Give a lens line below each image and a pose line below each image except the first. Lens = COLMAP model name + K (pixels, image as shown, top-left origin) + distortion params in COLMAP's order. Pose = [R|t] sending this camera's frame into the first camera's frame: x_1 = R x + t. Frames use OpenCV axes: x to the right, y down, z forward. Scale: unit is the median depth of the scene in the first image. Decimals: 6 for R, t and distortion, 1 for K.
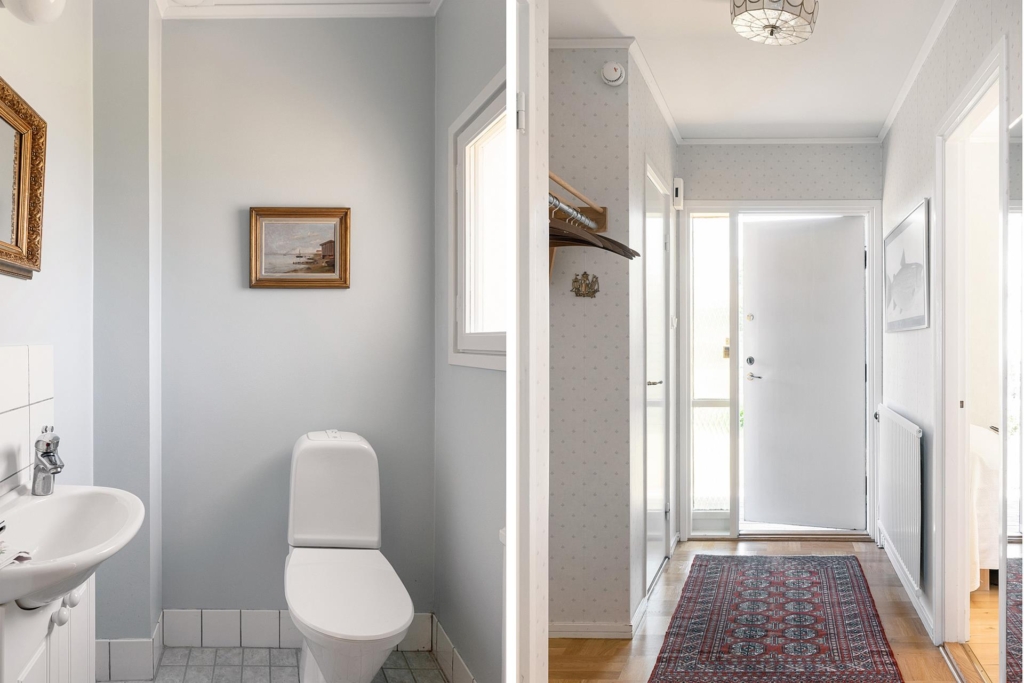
lens RADIAL K [[900.6, 0, 512.0], [0, 900.6, 341.5], [0, 0, 1]] dist [0.003152, 0.003806]
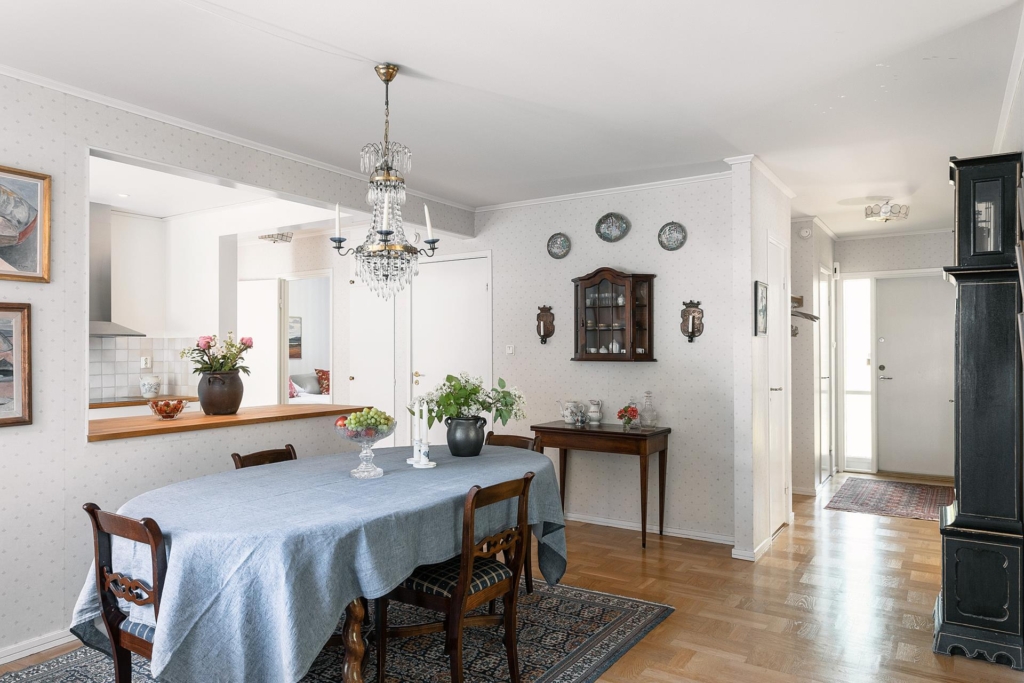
lens RADIAL K [[681.6, 0, 512.0], [0, 681.6, 341.5], [0, 0, 1]] dist [-0.057255, -0.000147]
pose [[0.965514, -0.003932, -0.260321, -0.090576], [0.001363, 0.999949, -0.010049, -0.019954], [0.260347, 0.009348, 0.965470, -0.453634]]
